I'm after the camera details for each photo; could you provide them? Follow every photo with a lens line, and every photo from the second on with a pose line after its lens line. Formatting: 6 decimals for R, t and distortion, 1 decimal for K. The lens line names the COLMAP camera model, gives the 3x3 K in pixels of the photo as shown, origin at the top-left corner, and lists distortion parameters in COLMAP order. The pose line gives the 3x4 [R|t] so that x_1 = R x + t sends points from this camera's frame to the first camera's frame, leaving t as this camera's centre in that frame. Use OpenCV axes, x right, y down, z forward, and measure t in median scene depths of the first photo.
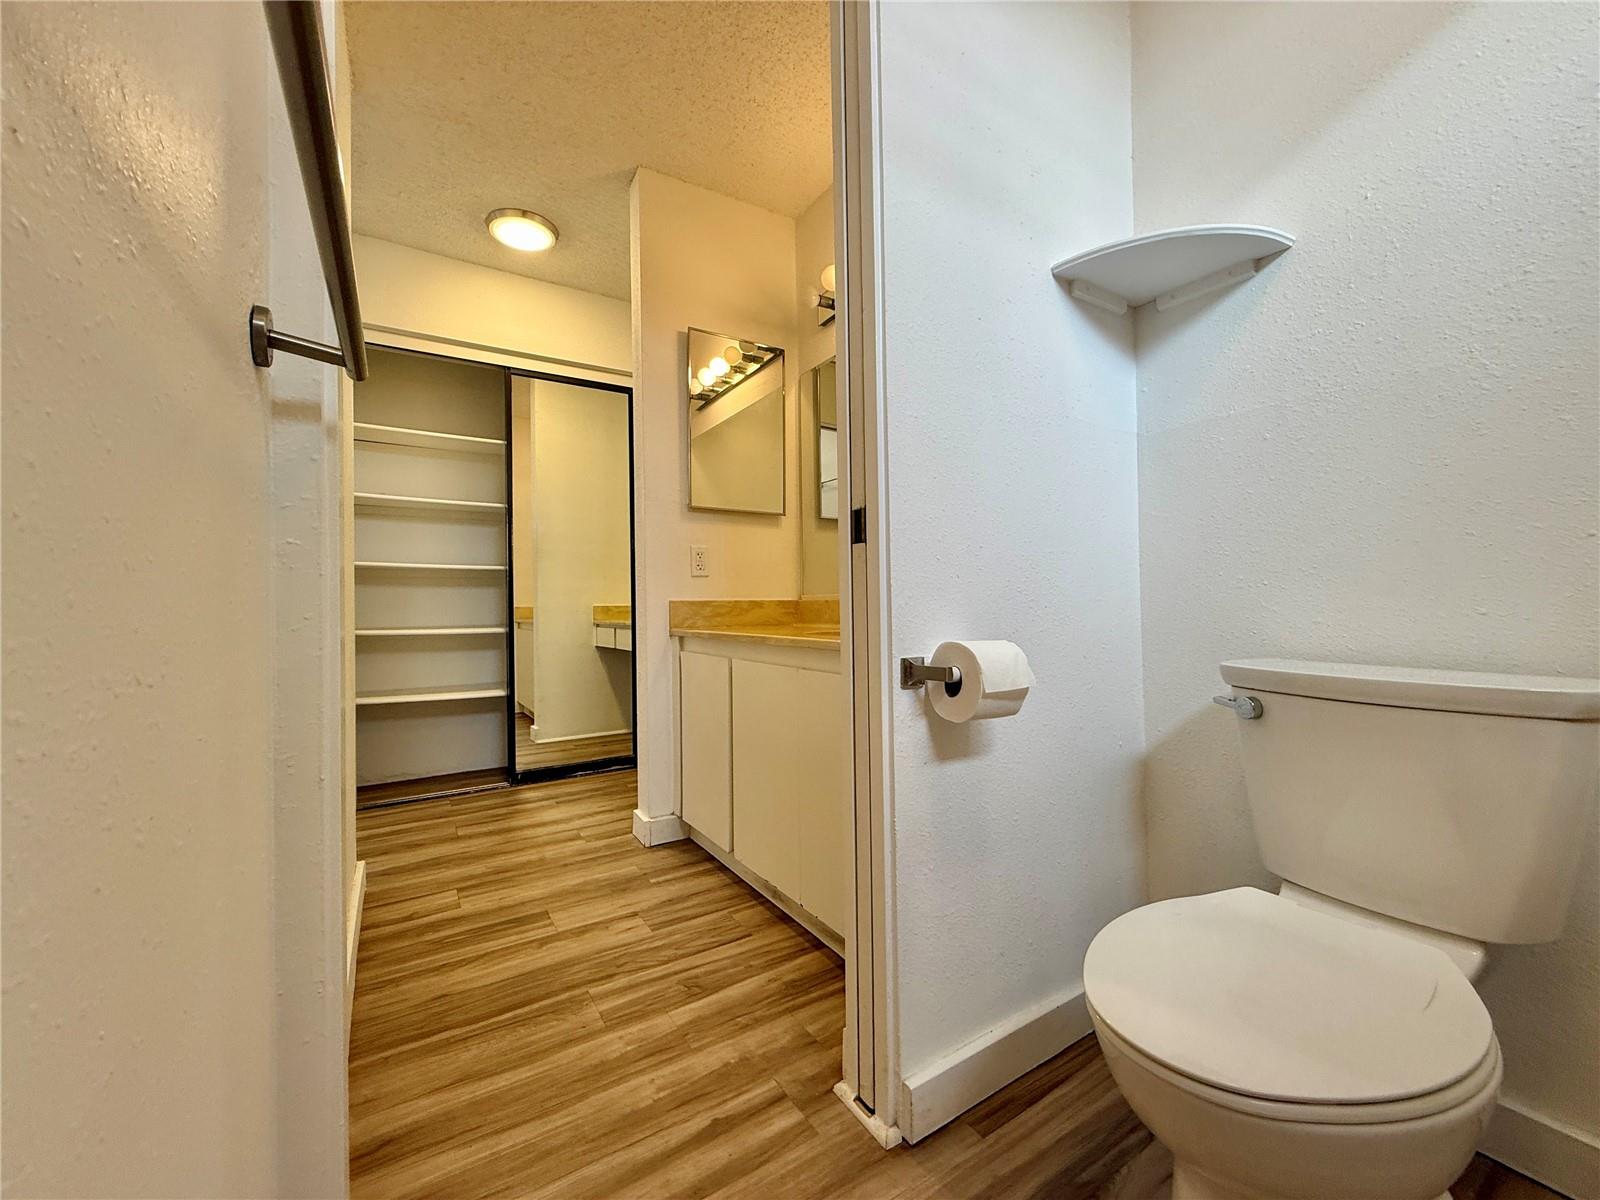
lens RADIAL K [[636.1, 0, 800.2], [0, 636.1, 598.9], [0, 0, 1]] dist [0.000794, 0.000116]
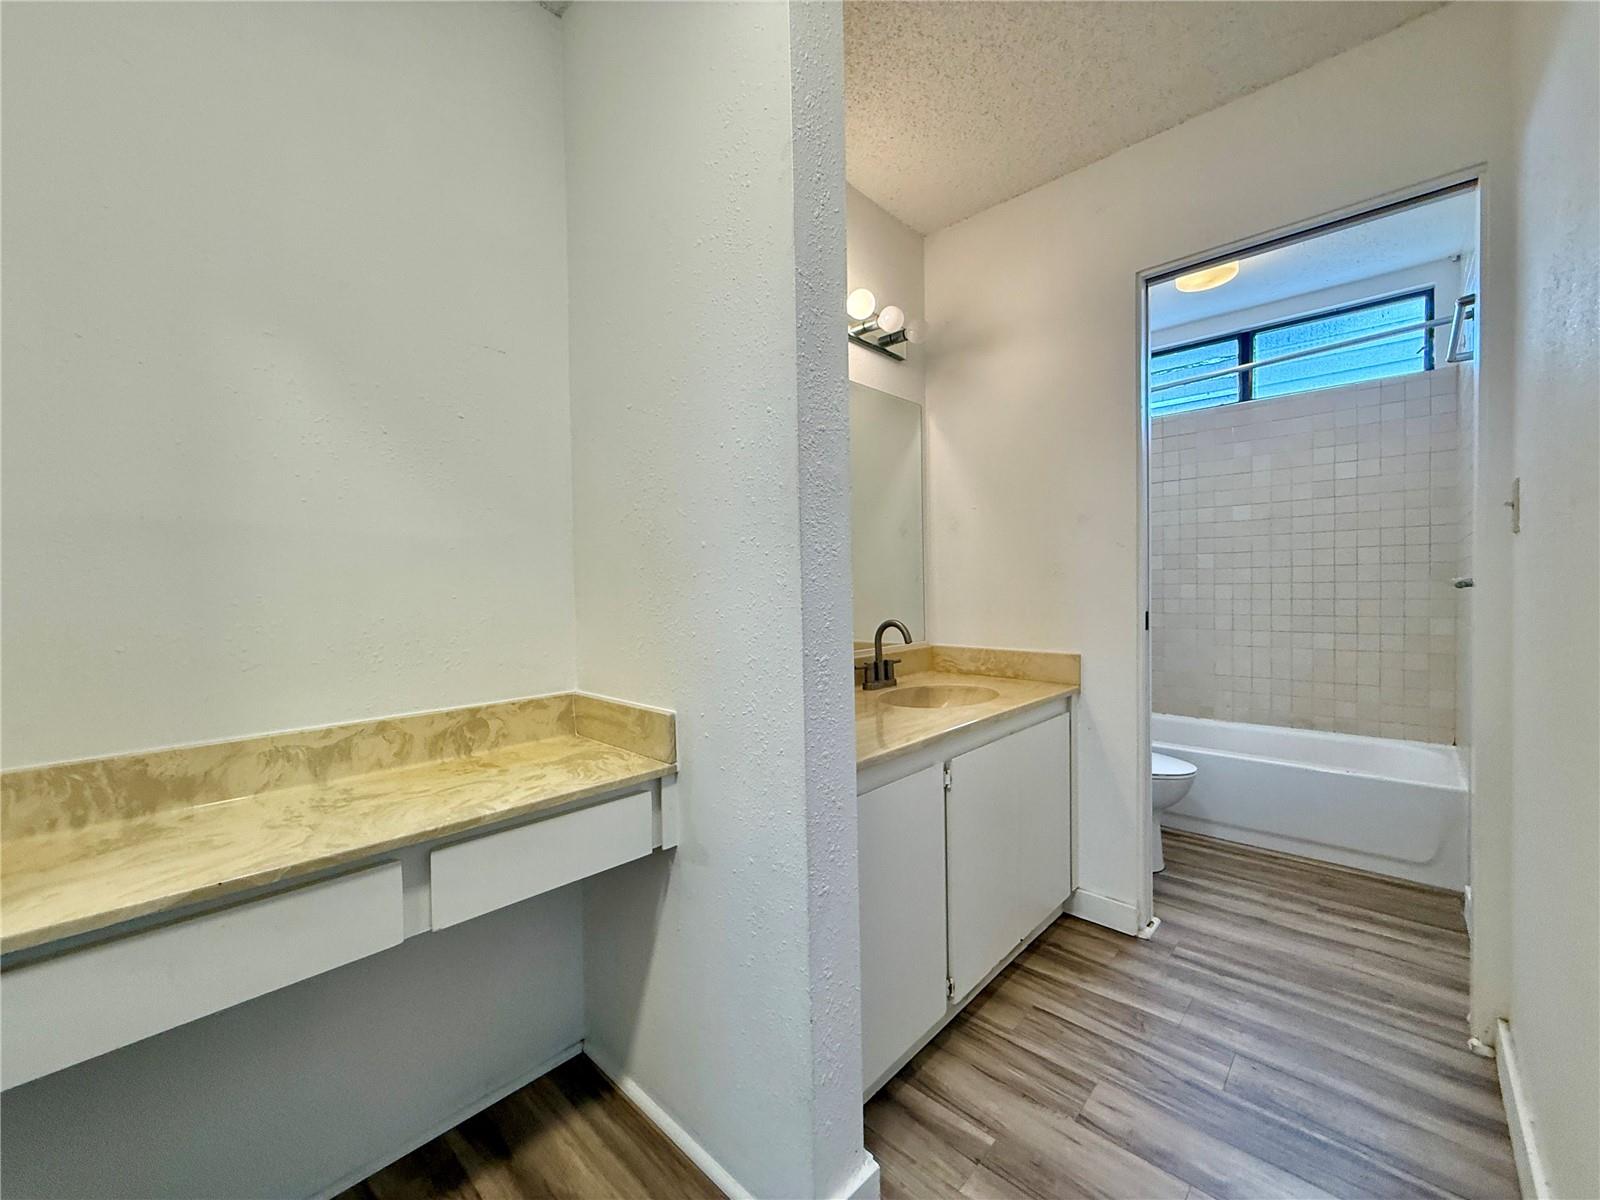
lens RADIAL K [[636.1, 0, 799.3], [0, 636.1, 598.7], [0, 0, 1]] dist [0.000794, 0.000116]
pose [[-0.241572, -0.004403, 0.970373, -1.064444], [0.011611, 0.999905, 0.007427, -0.147361], [-0.970313, 0.013061, -0.241498, 1.761003]]
